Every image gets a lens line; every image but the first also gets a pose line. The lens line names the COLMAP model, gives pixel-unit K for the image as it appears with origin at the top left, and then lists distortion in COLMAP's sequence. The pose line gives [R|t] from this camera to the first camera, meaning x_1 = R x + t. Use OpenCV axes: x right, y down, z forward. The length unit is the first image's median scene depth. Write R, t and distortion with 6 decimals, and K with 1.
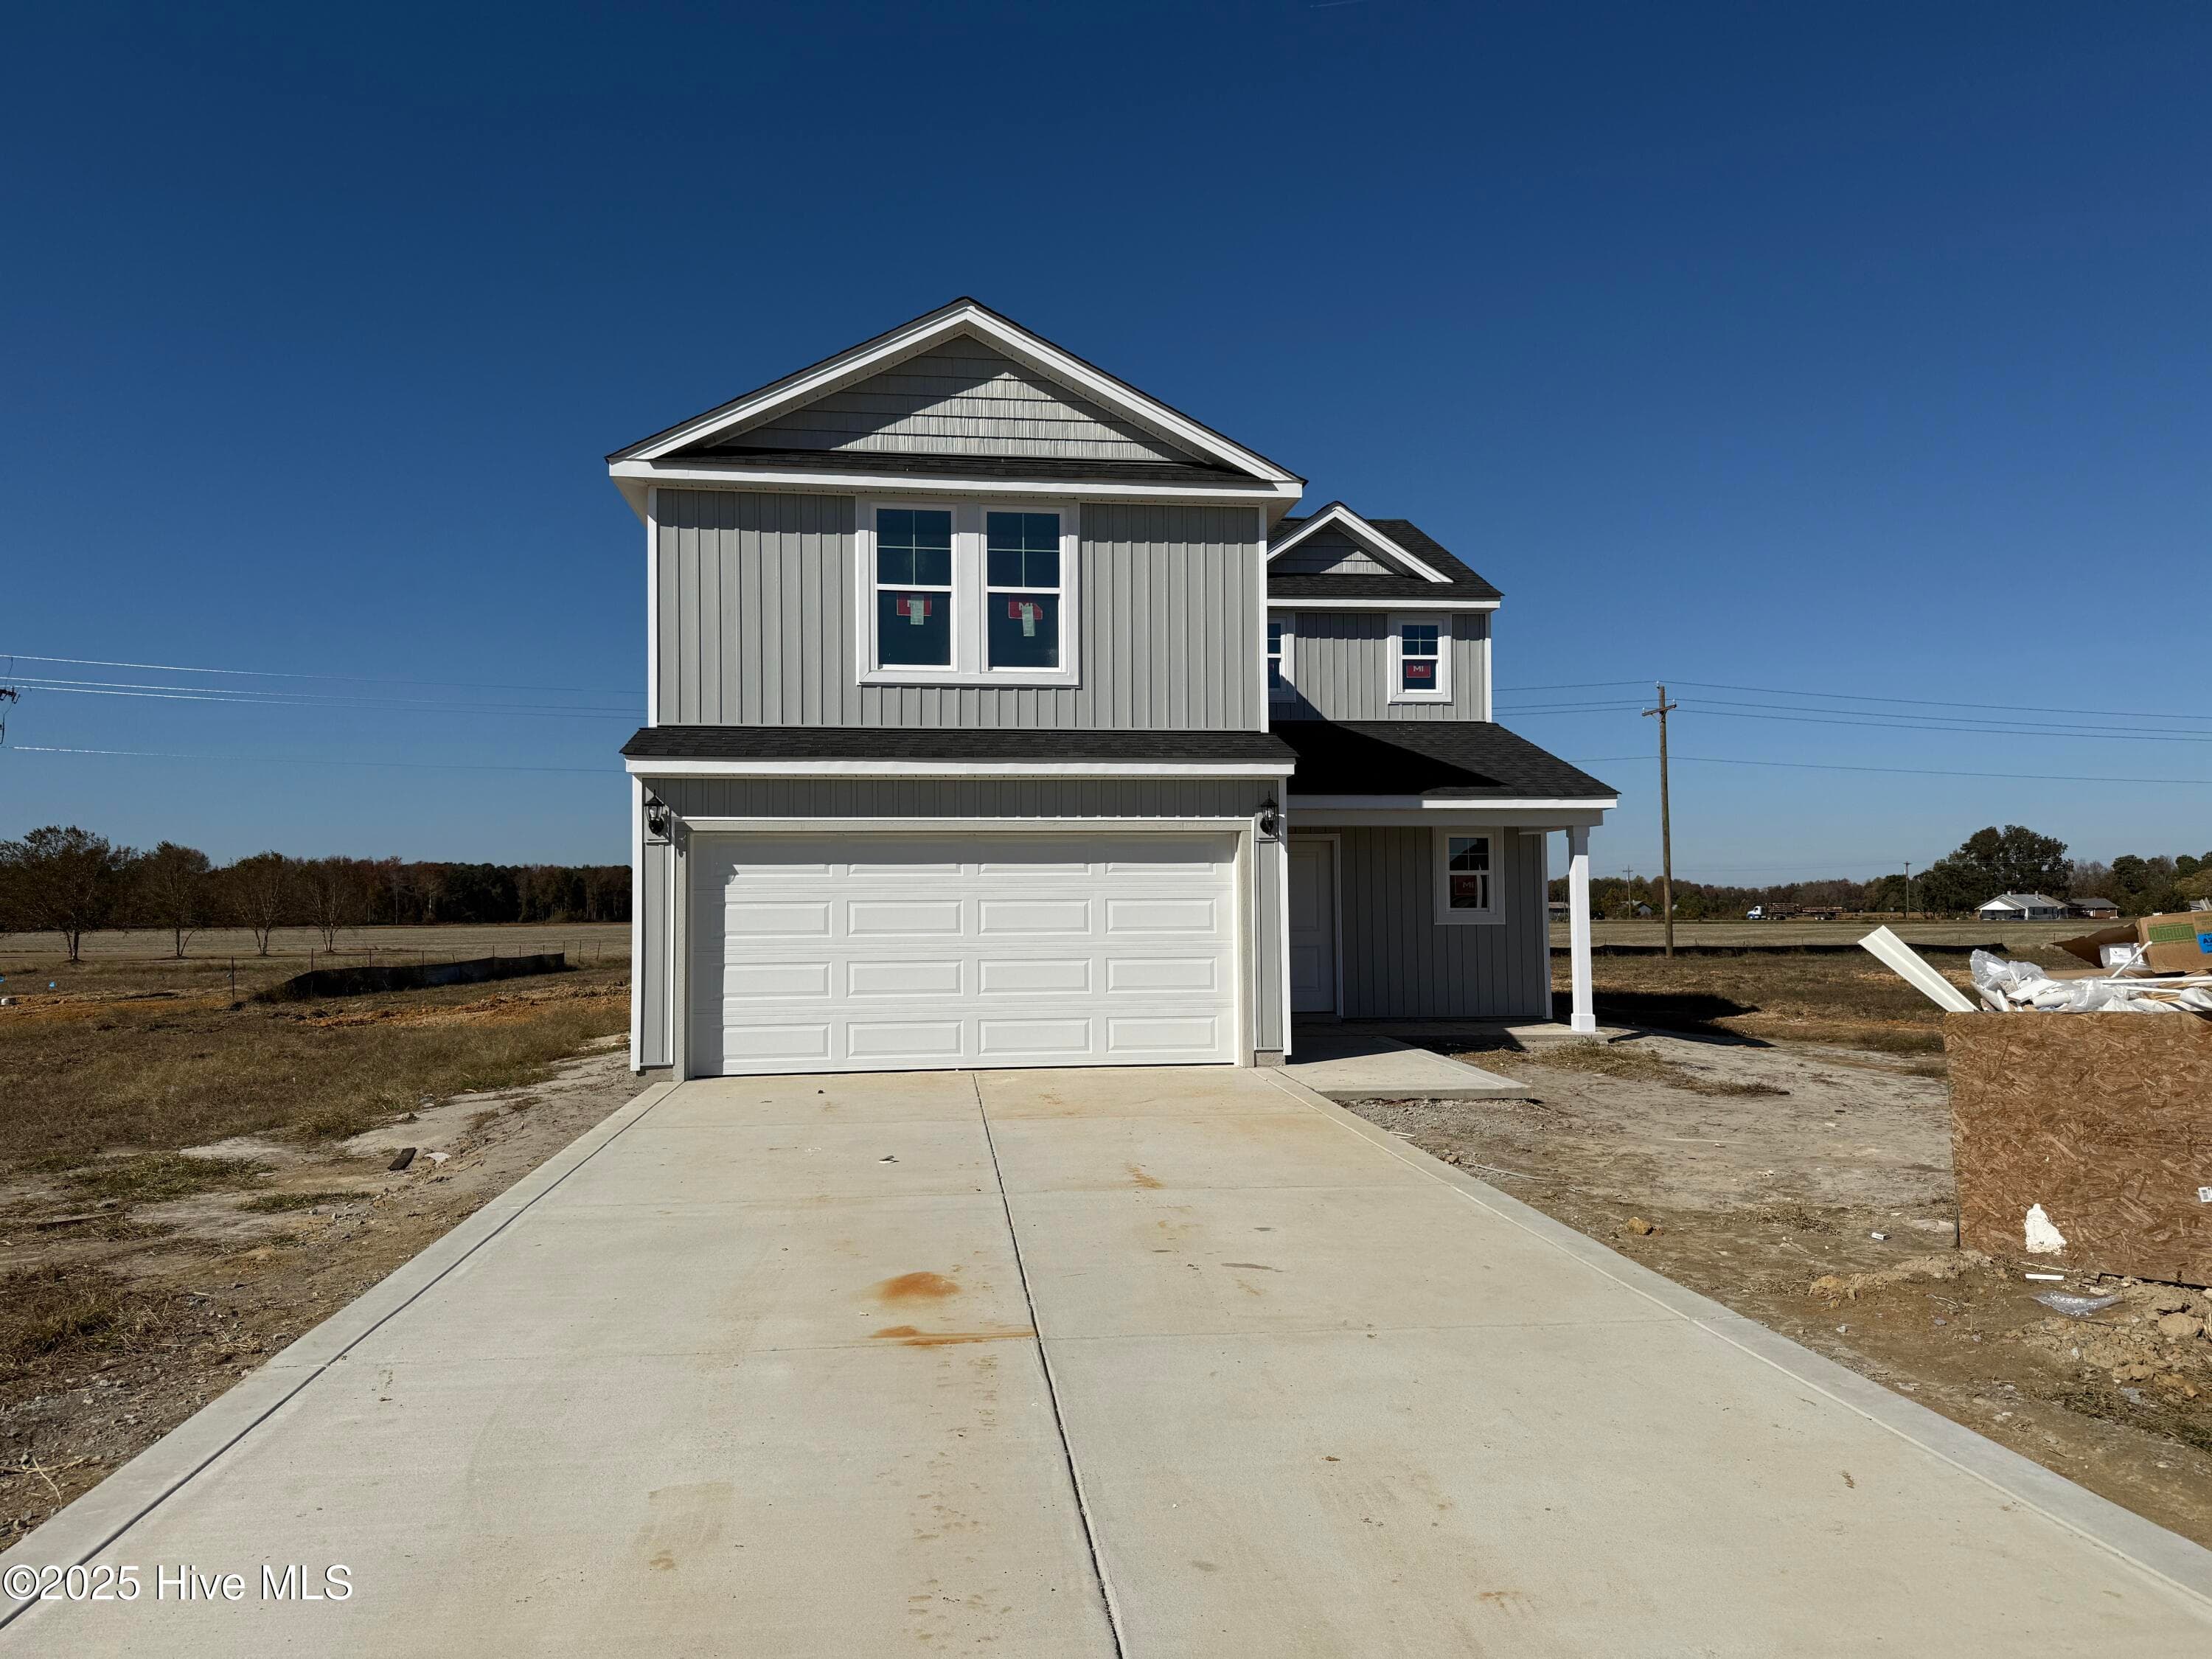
lens RADIAL K [[1523.8, 0, 1111.8], [0, 1523.8, 848.4], [0, 0, 1]] dist [0.030160, -0.035826]
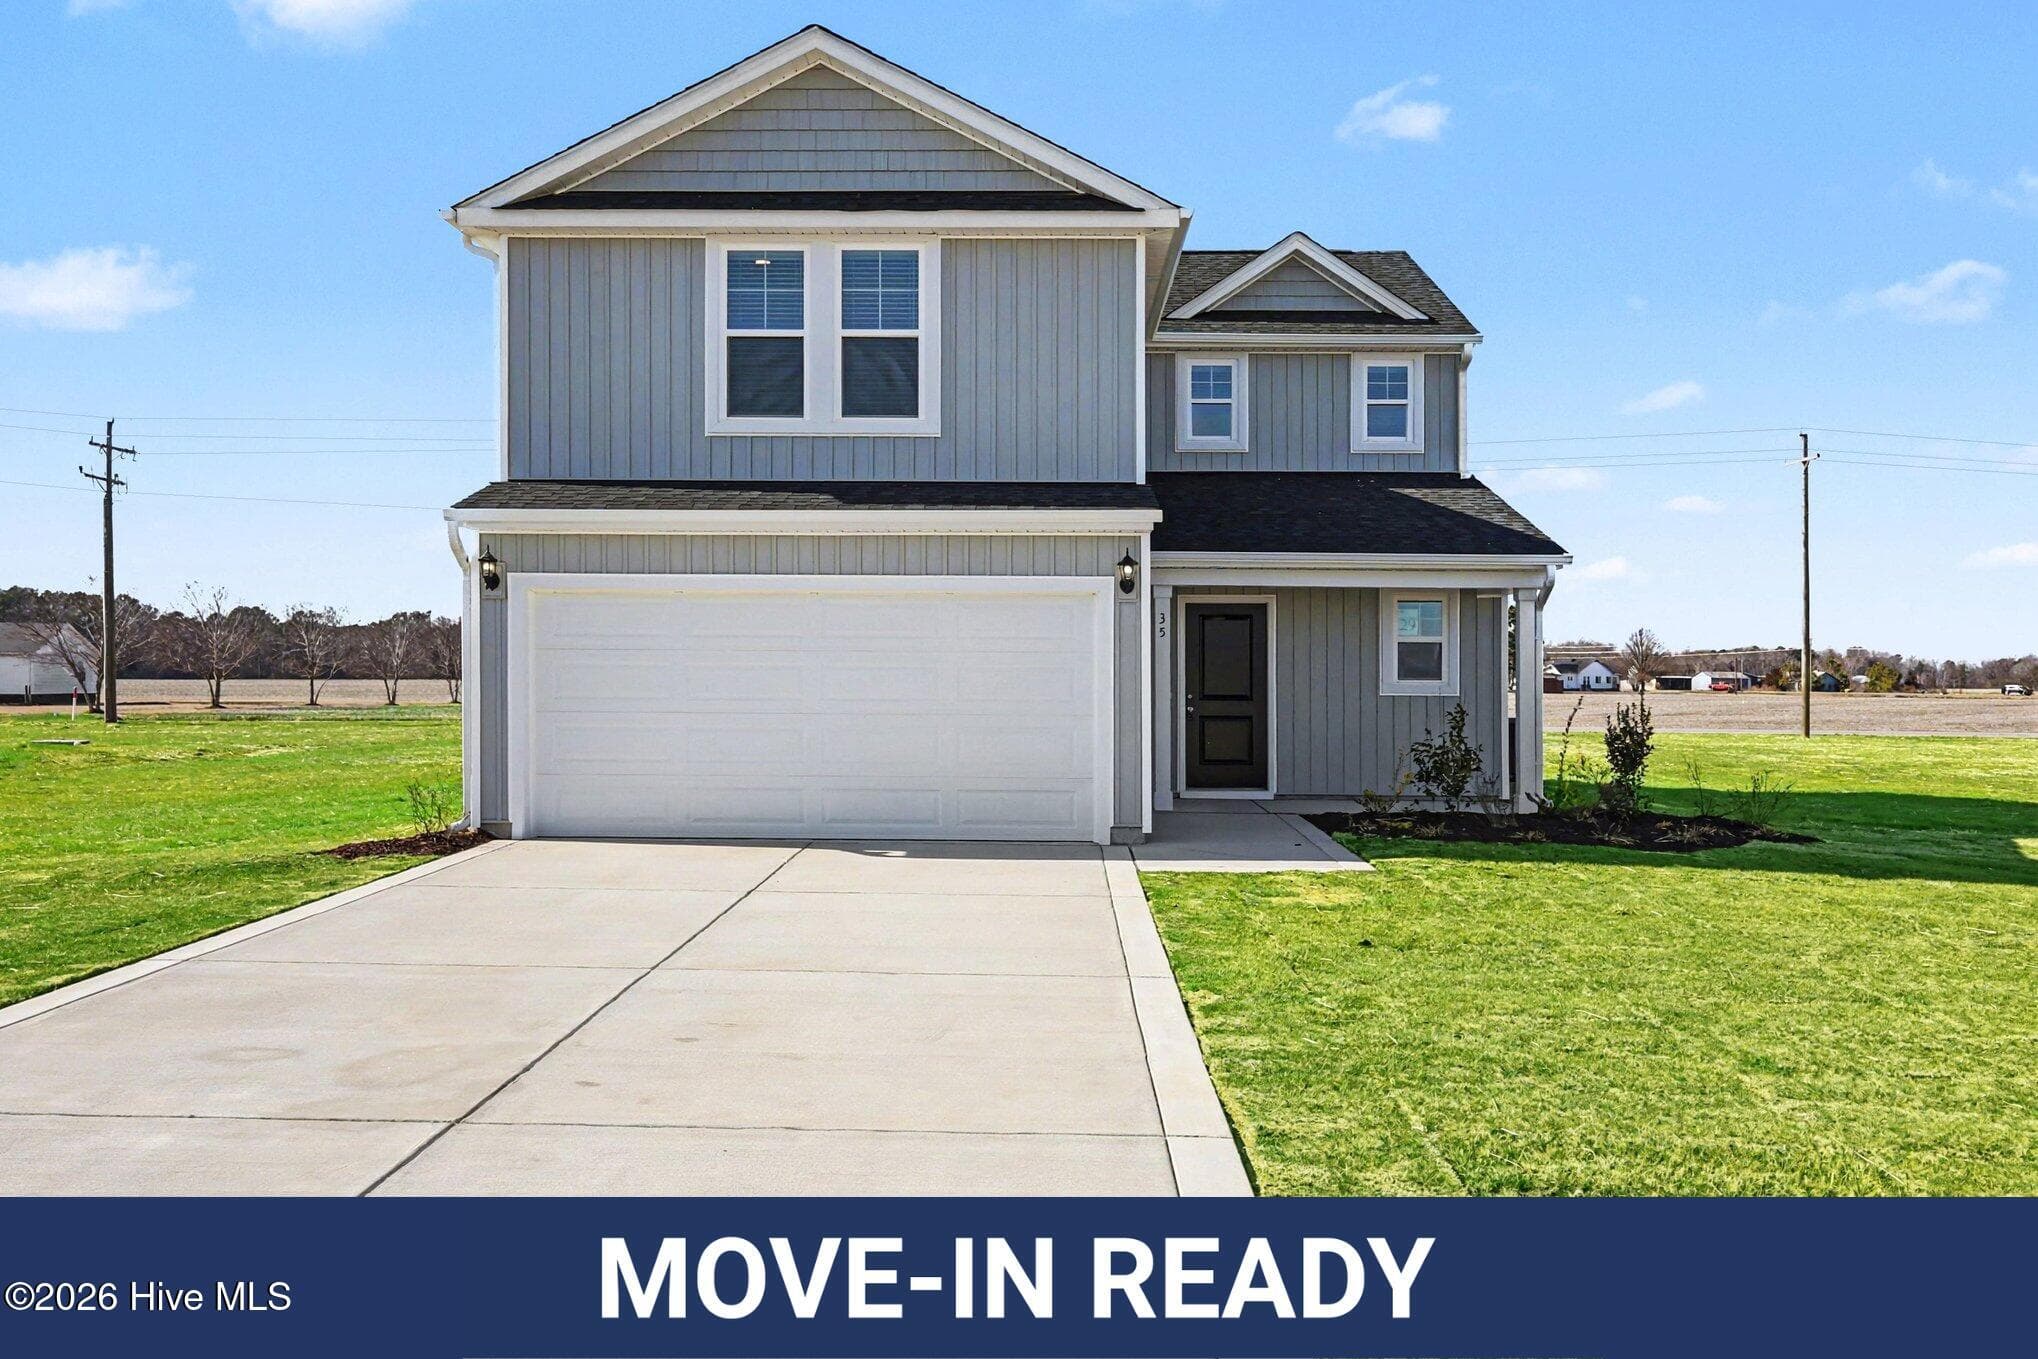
lens RADIAL K [[1578.0, 0, 1013.5], [0, 1578.0, 676.4], [0, 0, 1]] dist [0.006967, -0.002747]
pose [[0.989507, 0.013656, -0.143835, 0.166406], [-0.007274, 0.998969, 0.044805, -0.002729], [0.144299, -0.043289, 0.988587, 0.040315]]
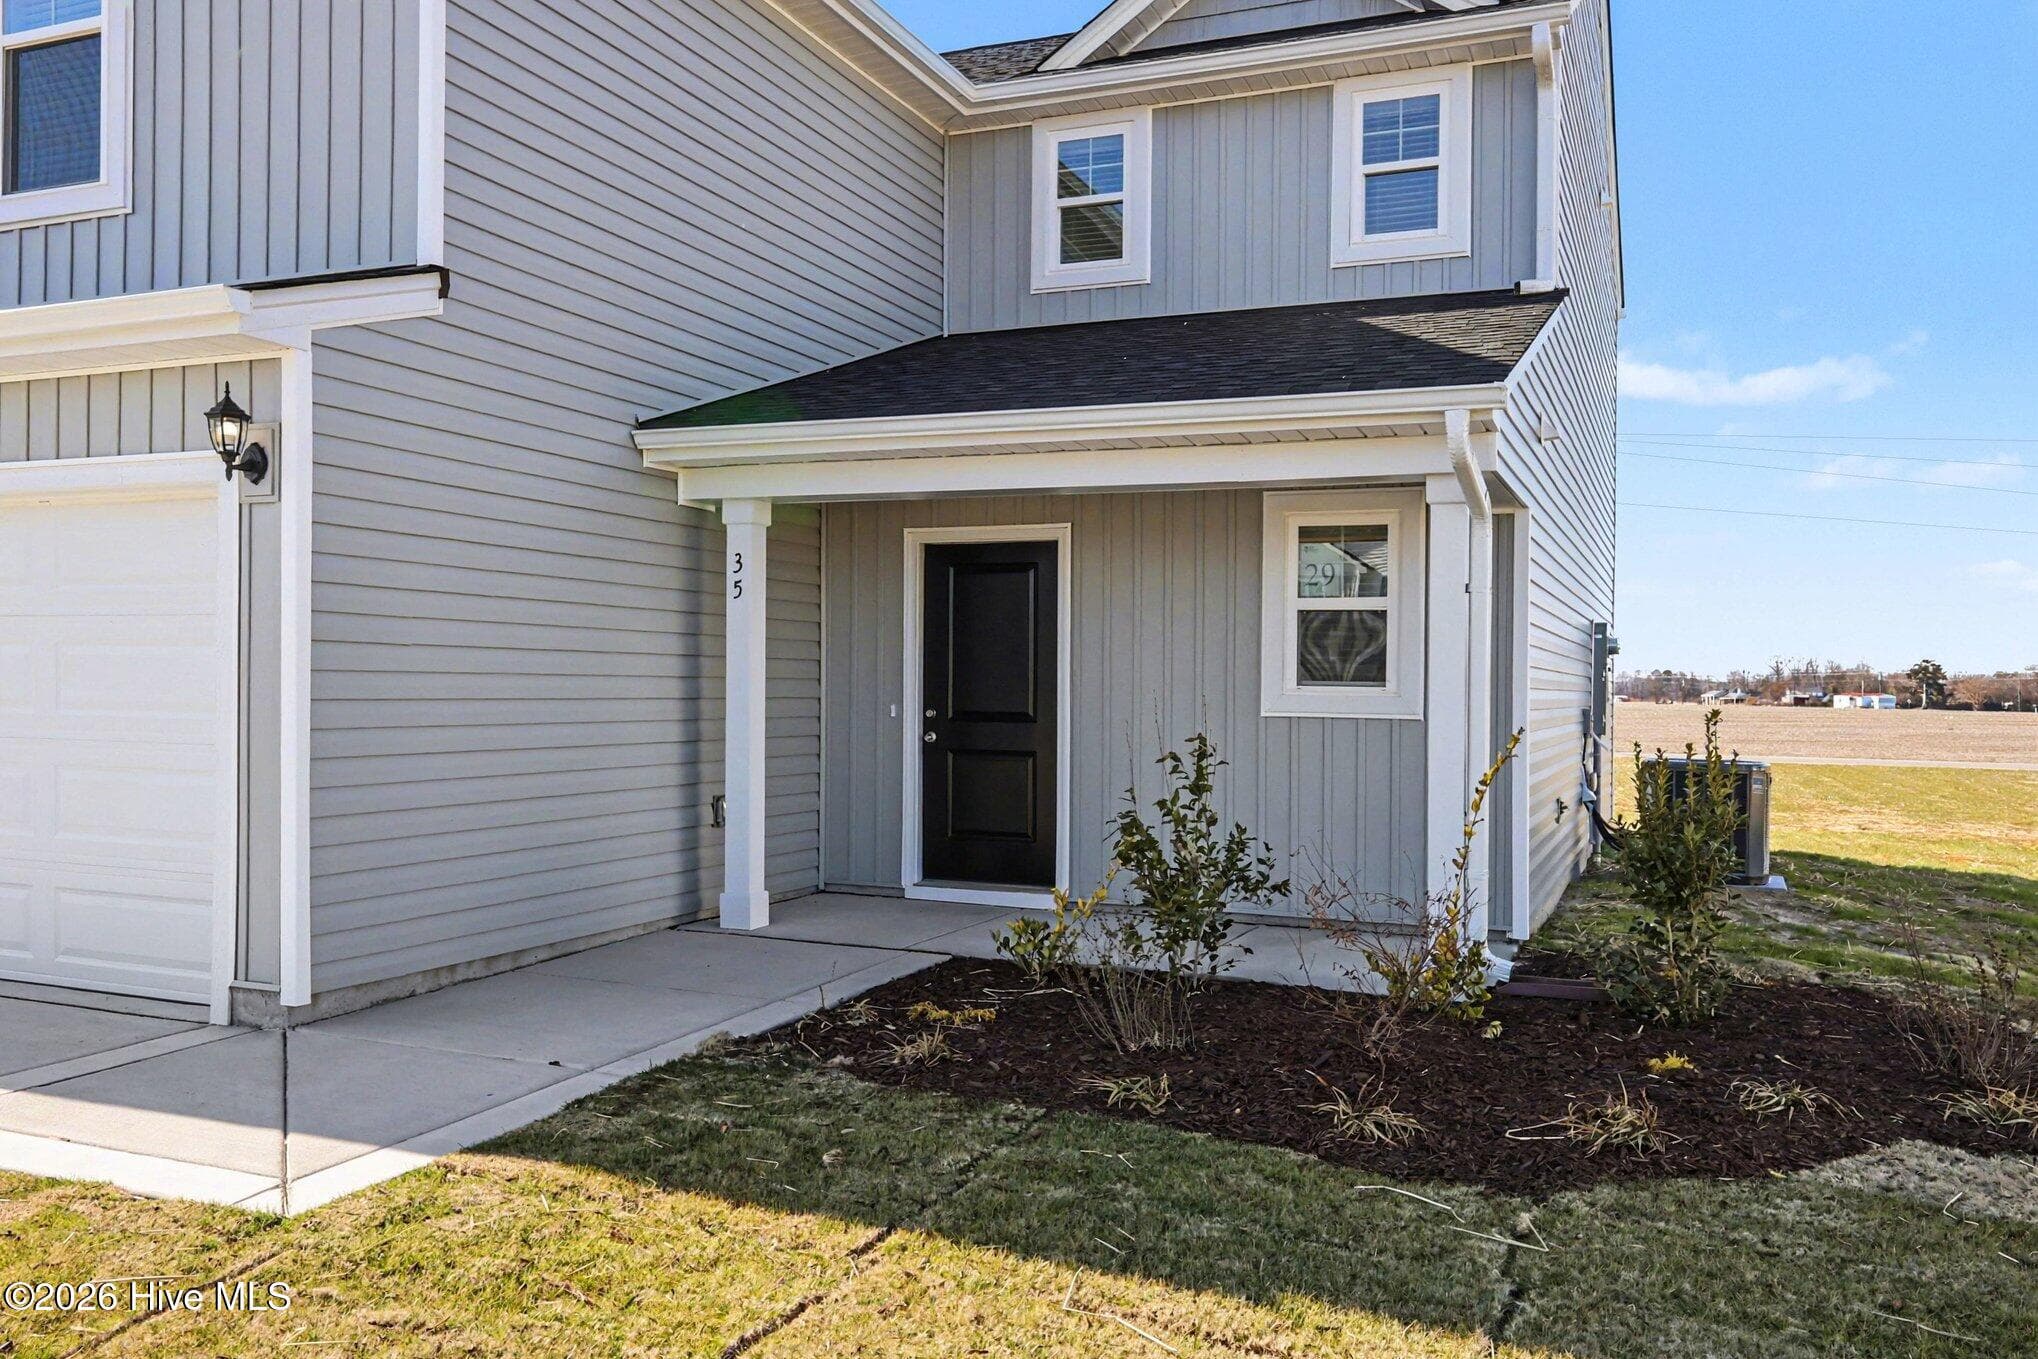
lens RADIAL K [[1578.0, 0, 1022.8], [0, 1578.0, 718.4], [0, 0, 1]] dist [0.006967, -0.002747]
pose [[0.864834, 0.024901, -0.501440, 0.495972], [0.004973, 0.998295, 0.058151, 0.029040], [0.502033, -0.052785, 0.863236, 0.697252]]
